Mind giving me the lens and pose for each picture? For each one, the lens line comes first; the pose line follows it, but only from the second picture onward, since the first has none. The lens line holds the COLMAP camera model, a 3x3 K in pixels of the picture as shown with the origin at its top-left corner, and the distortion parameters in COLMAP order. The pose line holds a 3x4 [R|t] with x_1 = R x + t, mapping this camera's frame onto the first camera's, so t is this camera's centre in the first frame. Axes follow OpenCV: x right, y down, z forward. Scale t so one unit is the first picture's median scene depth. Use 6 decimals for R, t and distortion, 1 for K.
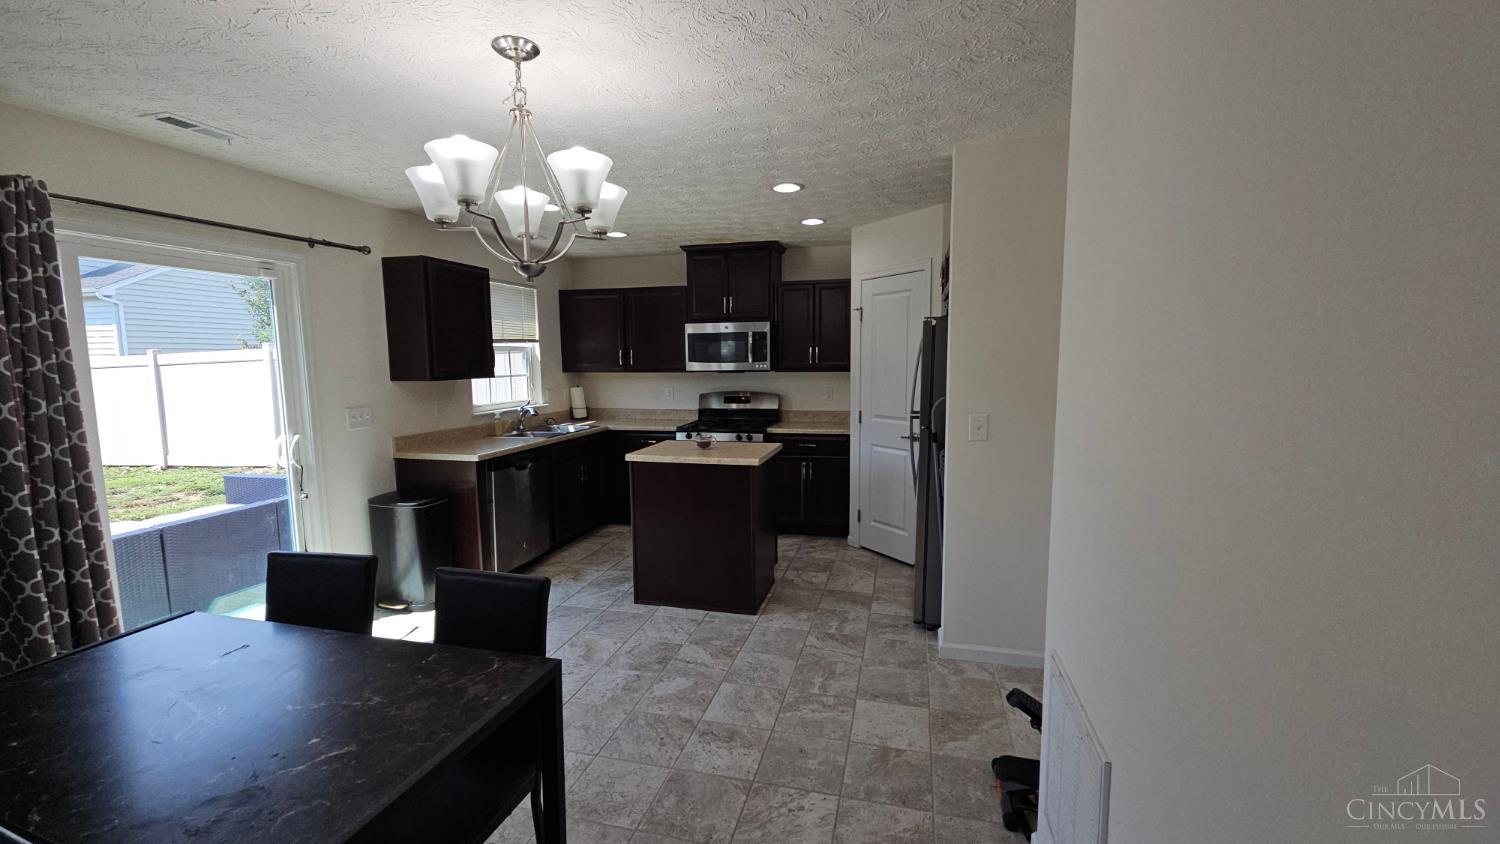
lens RADIAL K [[605.1, 0, 750.0], [0, 605.1, 422.0], [0, 0, 1]] dist [0.000933, -0.009609]
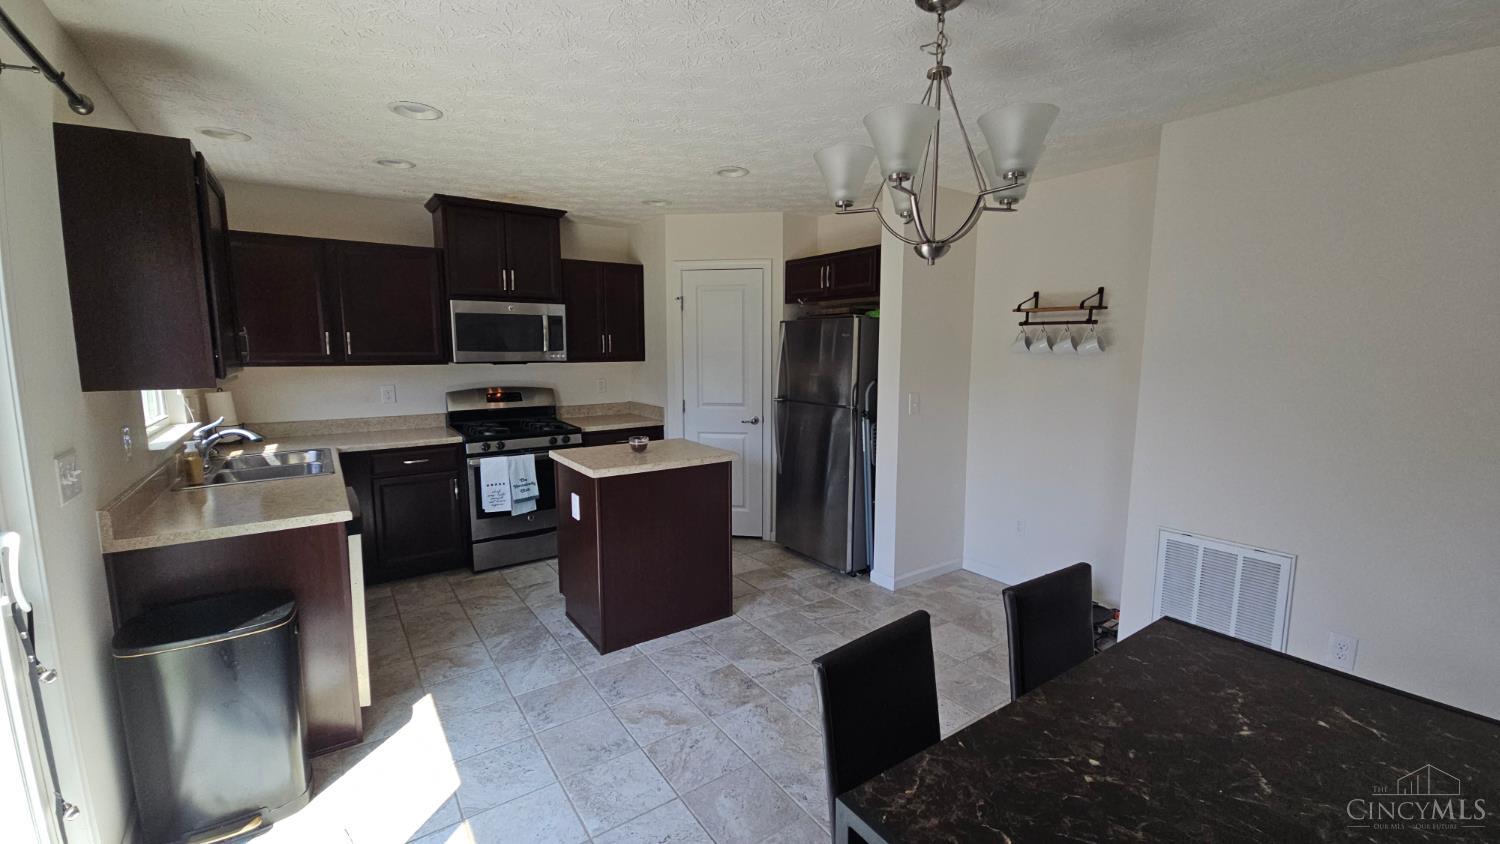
lens RADIAL K [[605.1, 0, 750.0], [0, 605.1, 422.0], [0, 0, 1]] dist [0.000933, -0.009609]
pose [[0.650709, -0.083651, 0.754706, -0.466195], [0.070356, 0.996280, 0.049765, -0.022831], [-0.756061, 0.020716, 0.654173, 0.237928]]
